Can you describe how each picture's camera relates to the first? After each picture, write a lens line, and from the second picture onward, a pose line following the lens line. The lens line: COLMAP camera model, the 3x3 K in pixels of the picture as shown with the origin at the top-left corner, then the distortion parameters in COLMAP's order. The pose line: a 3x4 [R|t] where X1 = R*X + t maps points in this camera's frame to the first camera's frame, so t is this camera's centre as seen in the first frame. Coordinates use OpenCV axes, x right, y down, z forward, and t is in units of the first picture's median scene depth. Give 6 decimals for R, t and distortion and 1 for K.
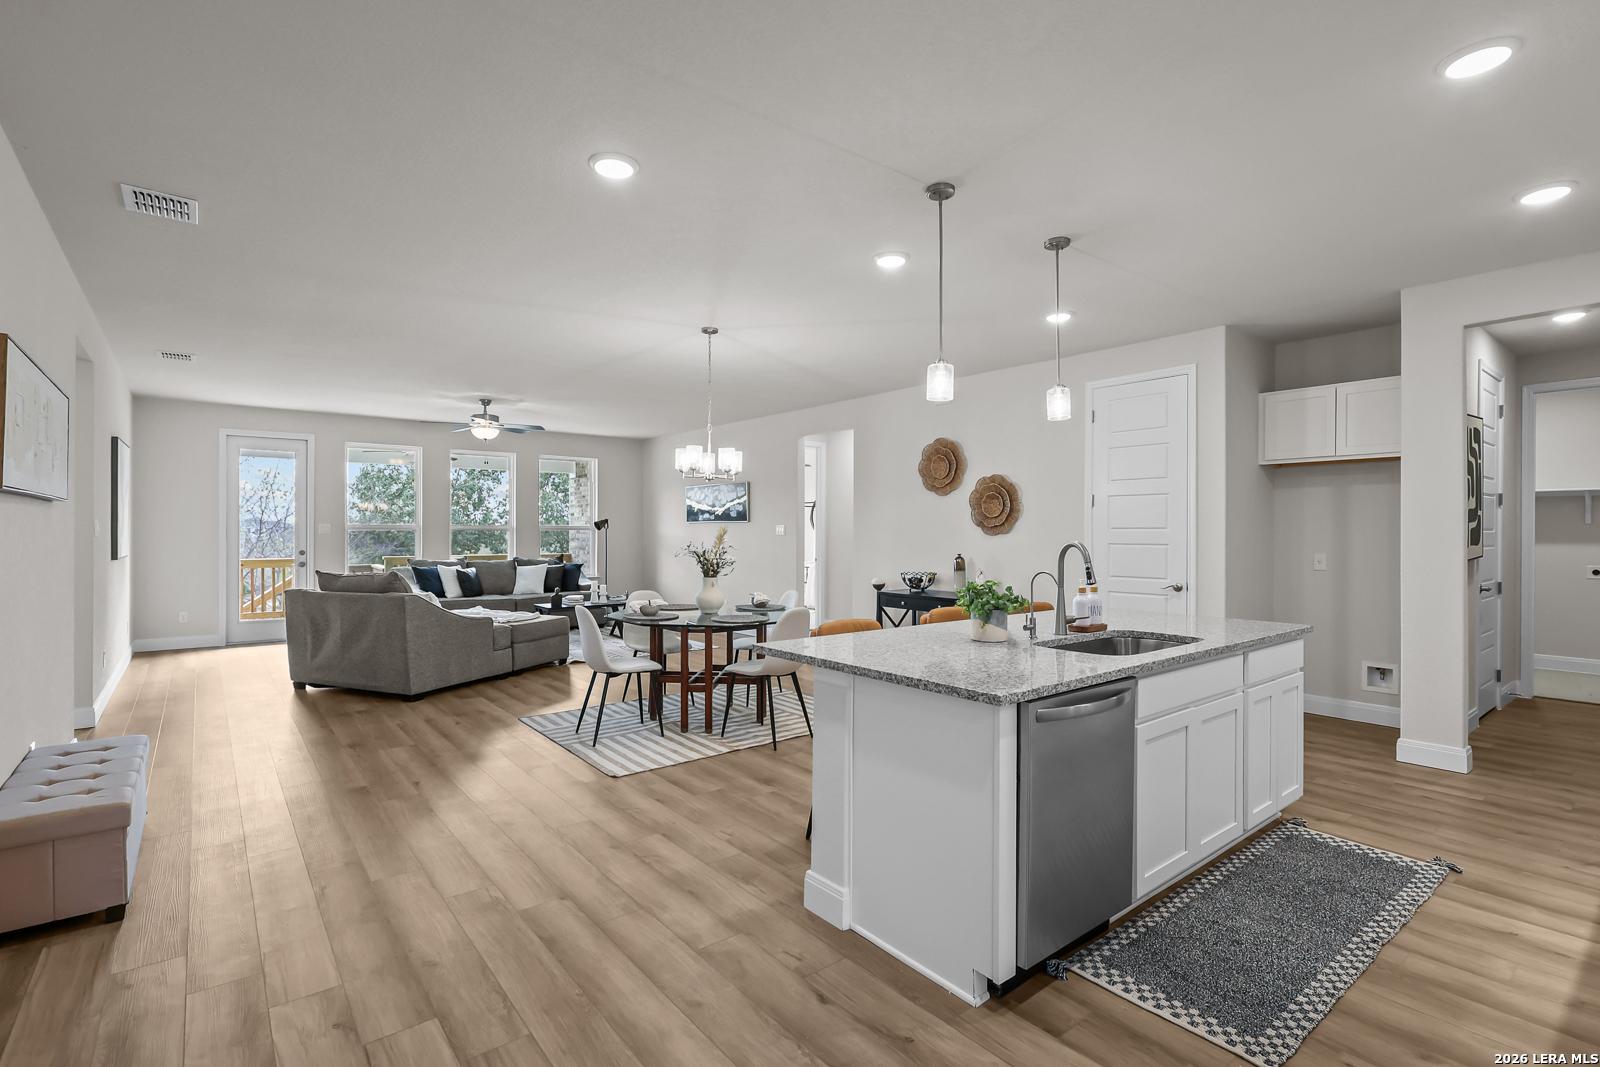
lens RADIAL K [[738.1, 0, 791.3], [0, 738.1, 531.2], [0, 0, 1]] dist [-0.005326, -0.000220]
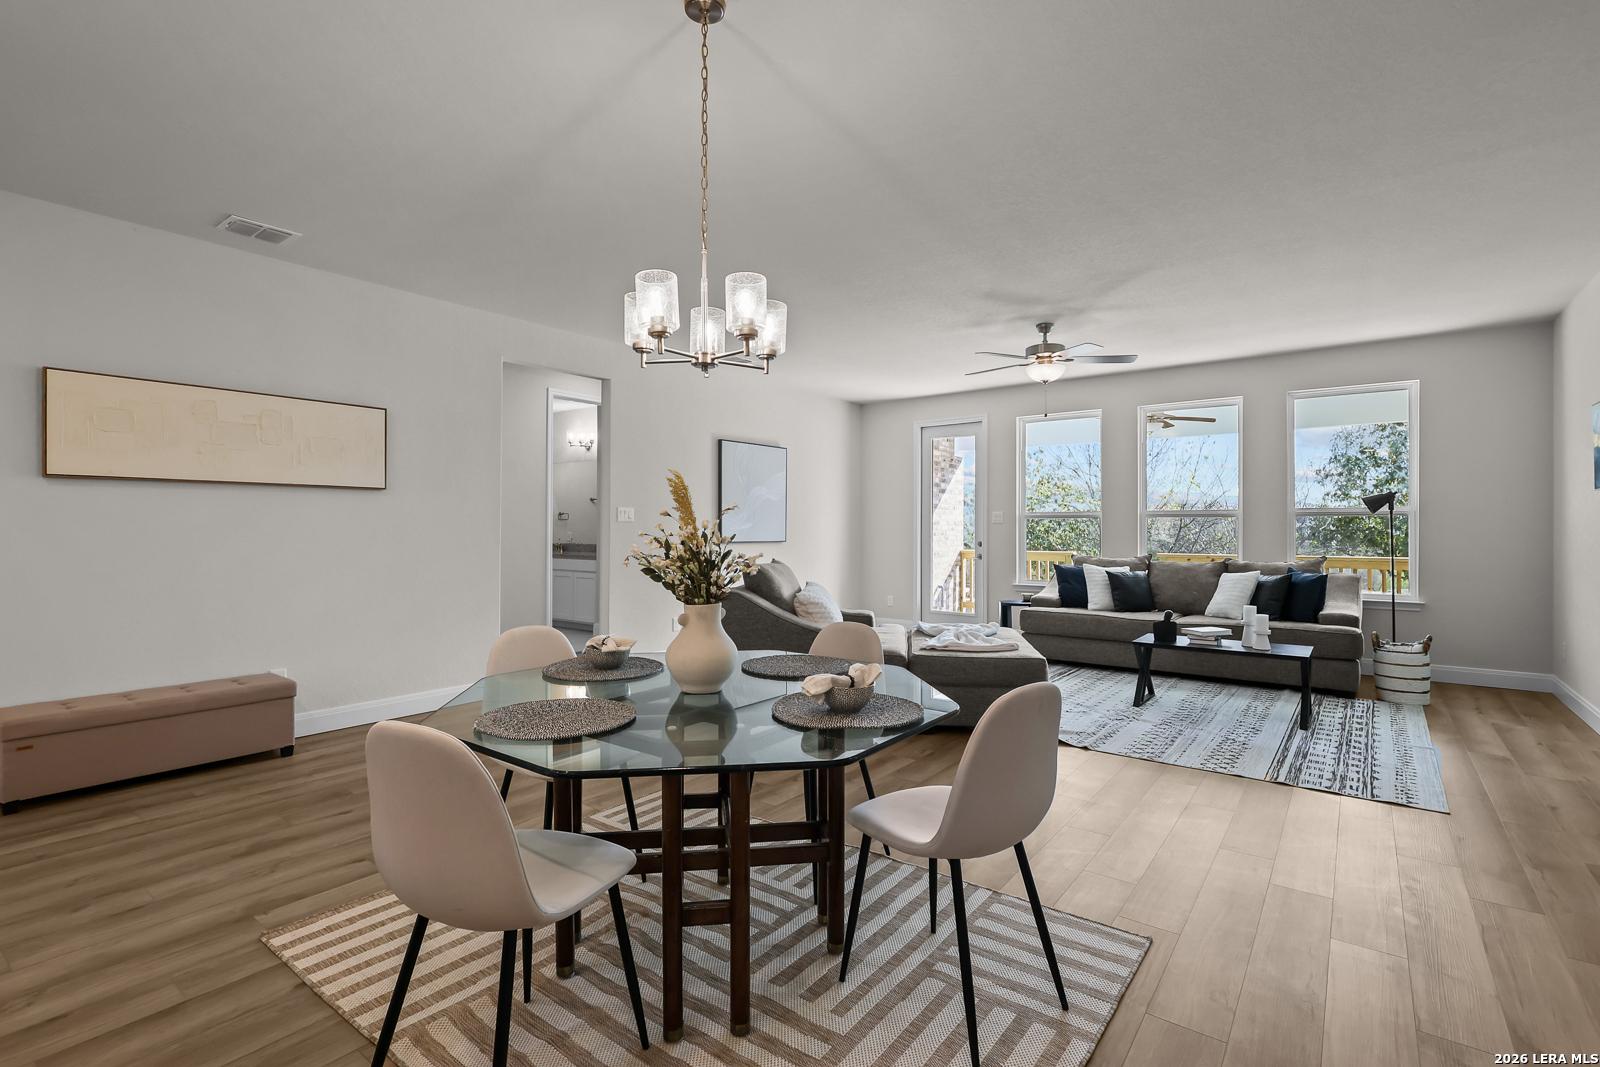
lens RADIAL K [[738.1, 0, 797.3], [0, 738.1, 528.8], [0, 0, 1]] dist [-0.005326, -0.000220]
pose [[0.244440, -0.001889, -0.969663, 0.225407], [0.002230, 0.999997, -0.001386, 0.015105], [0.969662, -0.001823, 0.244443, 0.713582]]
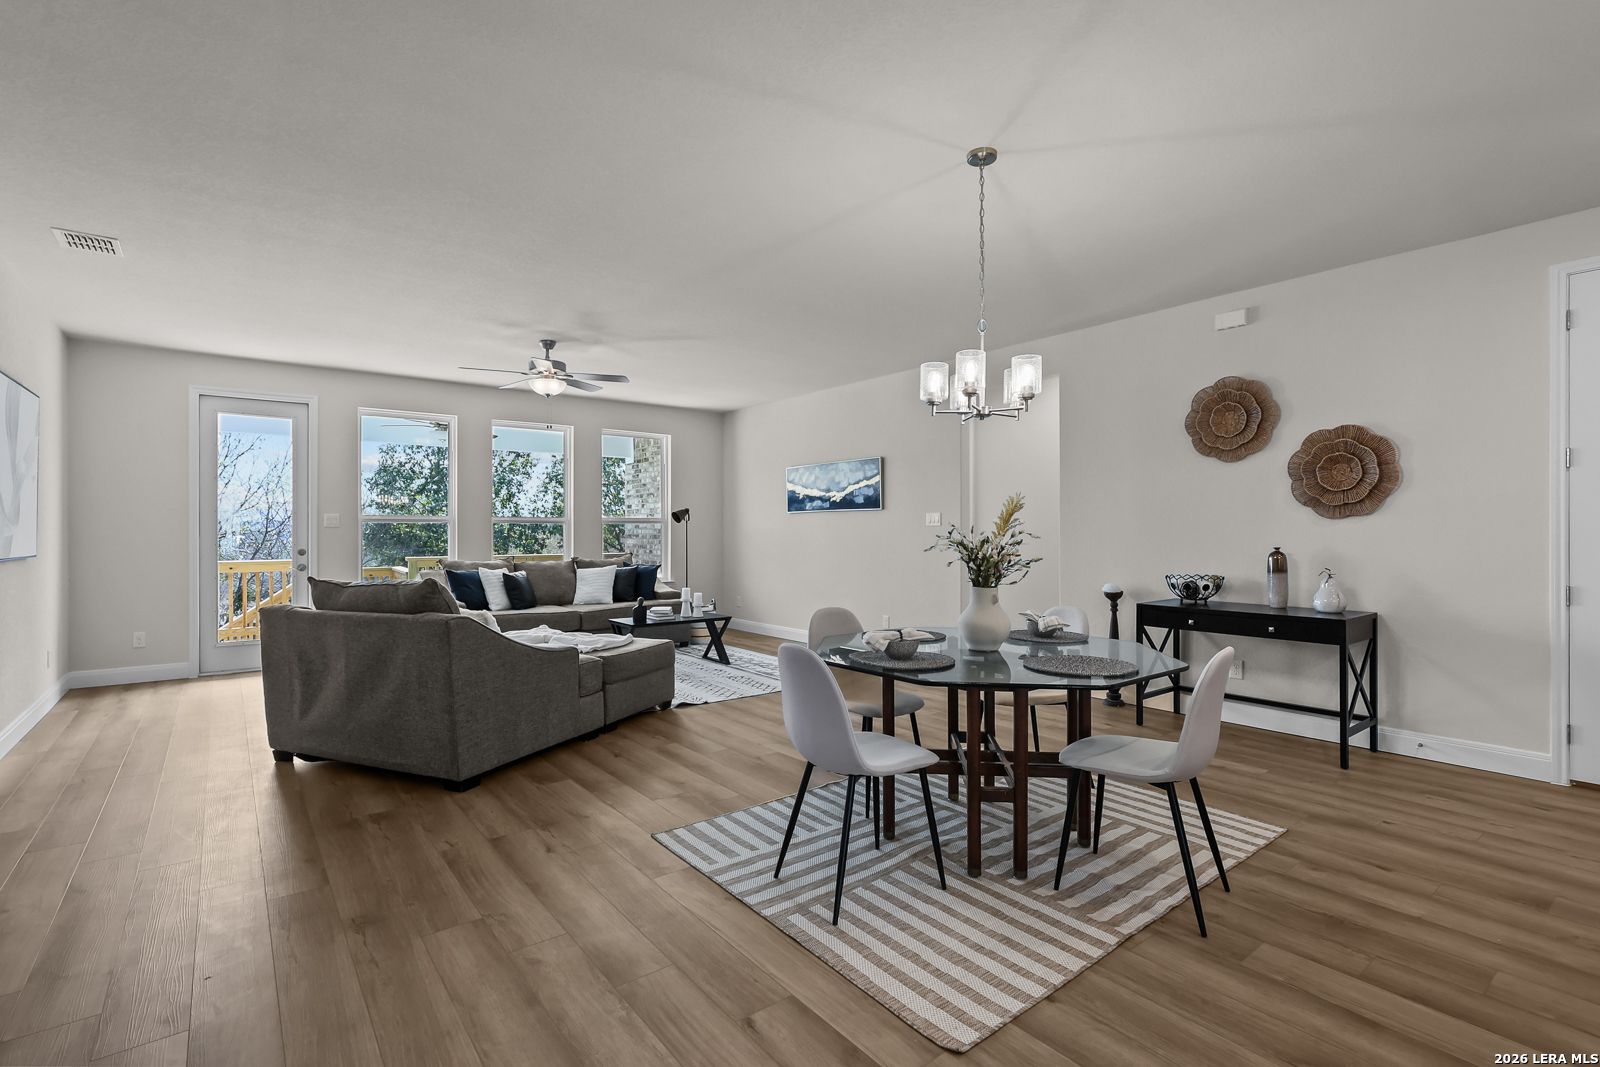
lens RADIAL K [[738.1, 0, 802.4], [0, 738.1, 527.6], [0, 0, 1]] dist [-0.005326, -0.000220]
pose [[0.999955, -0.004603, -0.008311, -0.185306], [0.004553, 0.999972, -0.005935, 0.014381], [0.008338, 0.005897, 0.999948, 0.319937]]
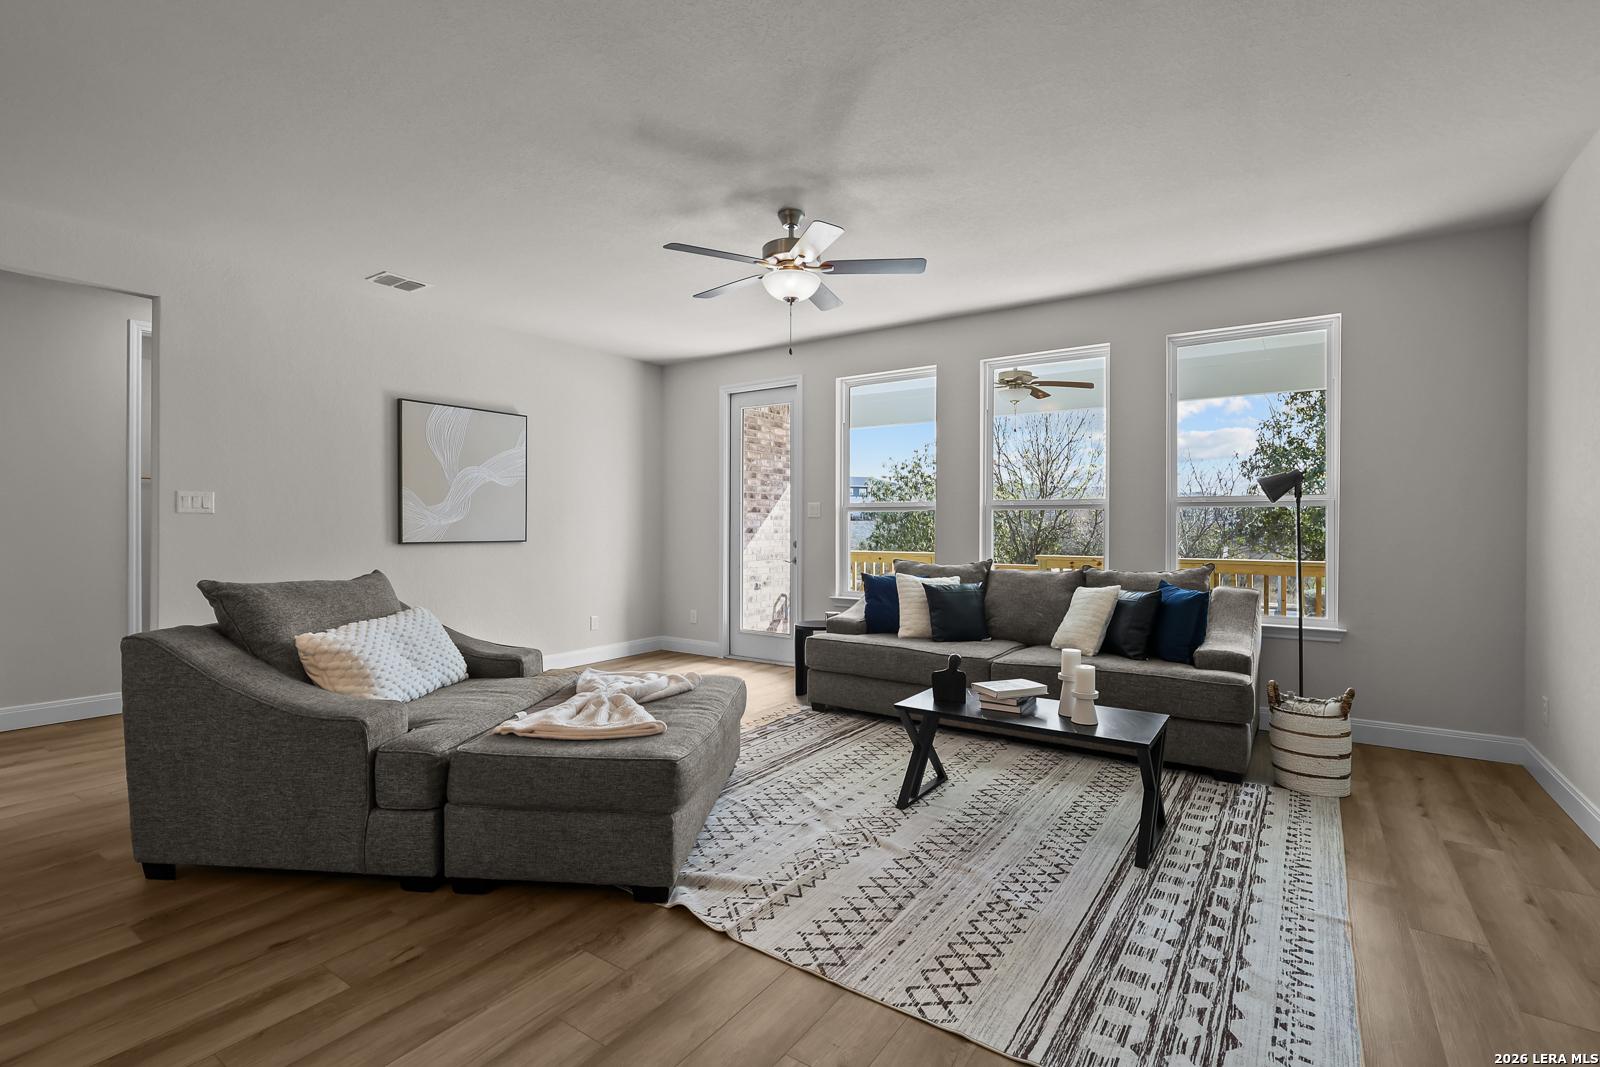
lens RADIAL K [[738.1, 0, 792.2], [0, 738.1, 531.4], [0, 0, 1]] dist [-0.005326, -0.000220]
pose [[0.294778, 0.007479, -0.955537, 0.017158], [0.000339, 0.999968, 0.007932, 0.015260], [0.955566, -0.002662, 0.294766, 1.017257]]
